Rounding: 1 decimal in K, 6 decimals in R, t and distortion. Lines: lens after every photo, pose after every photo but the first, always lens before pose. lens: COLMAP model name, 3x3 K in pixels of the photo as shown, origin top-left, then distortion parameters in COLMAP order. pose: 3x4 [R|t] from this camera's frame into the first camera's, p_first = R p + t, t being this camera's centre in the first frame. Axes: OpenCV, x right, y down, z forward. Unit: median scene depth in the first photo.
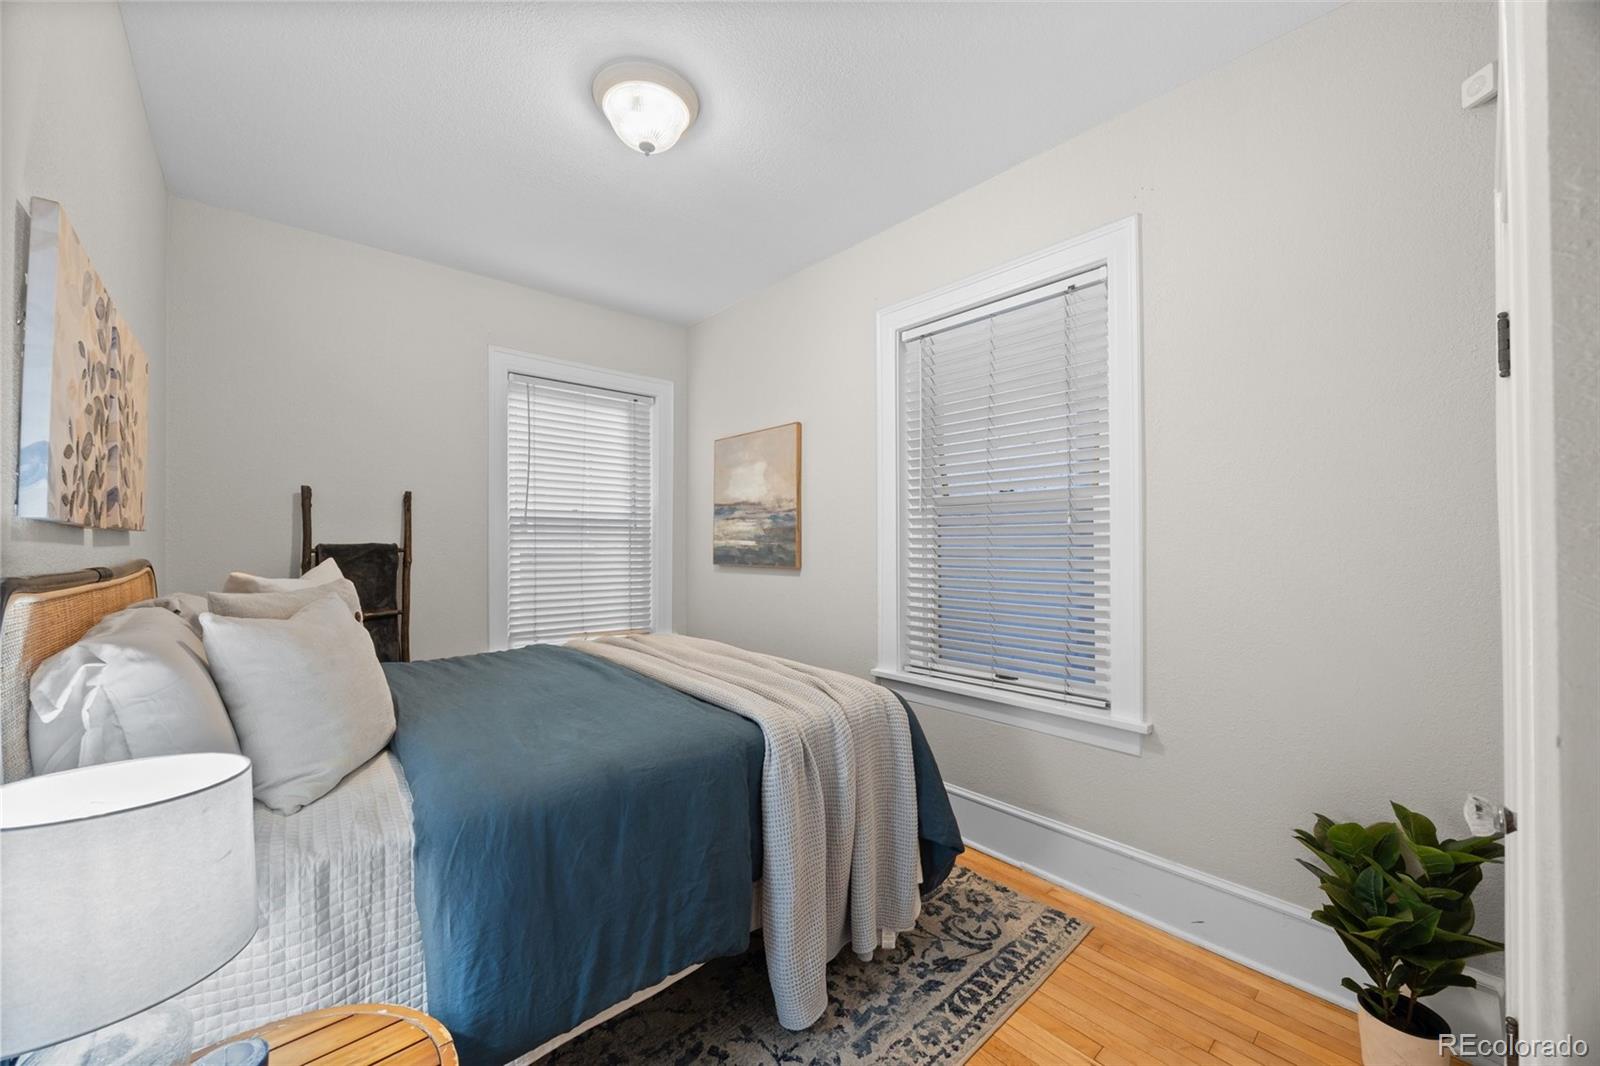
lens RADIAL K [[612.8, 0, 803.2], [0, 612.8, 533.8], [0, 0, 1]] dist [0.001188, -0.001647]
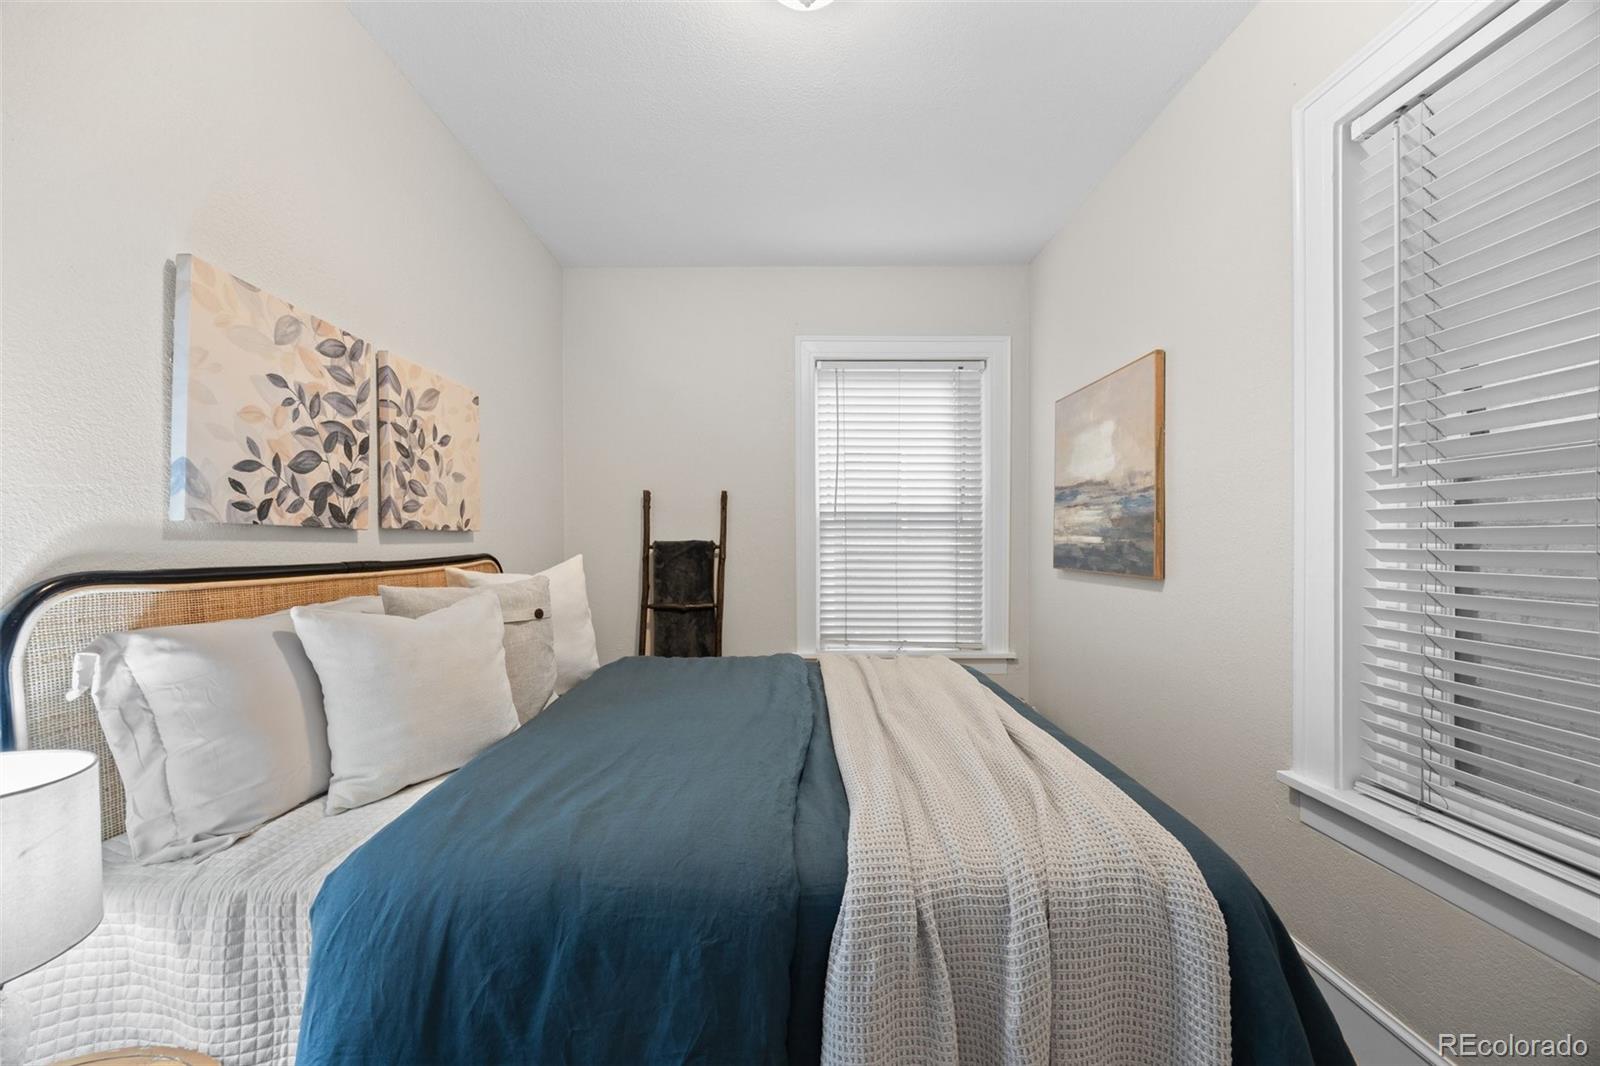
lens RADIAL K [[612.8, 0, 800.0], [0, 612.8, 542.2], [0, 0, 1]] dist [0.001188, -0.001647]
pose [[0.746539, 0.001912, -0.665339, 0.138135], [0.011675, 0.999804, 0.015973, 0.003100], [0.665240, -0.019692, 0.746370, 0.274748]]
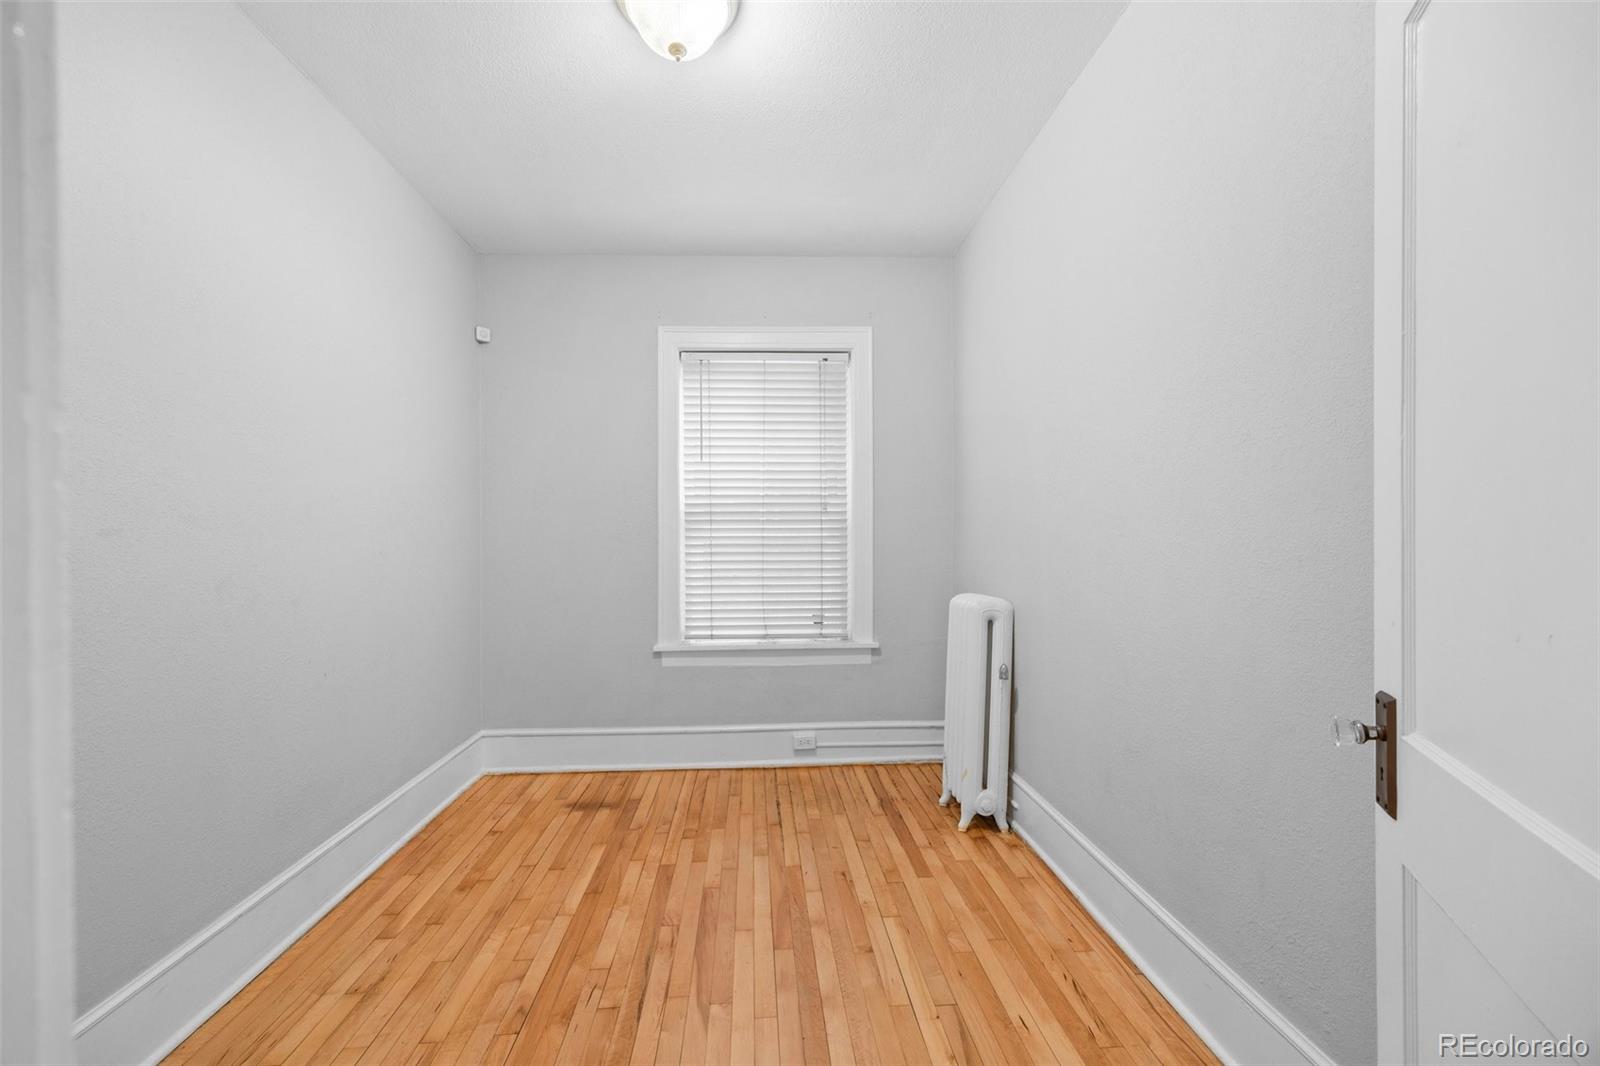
lens RADIAL K [[612.8, 0, 796.0], [0, 612.8, 538.1], [0, 0, 1]] dist [0.001188, -0.001647]
pose [[0.771653, 0.002035, -0.636040, 0.267173], [0.015659, 0.999631, 0.022196, 0.006836], [0.635851, -0.027087, 0.771337, 0.386985]]
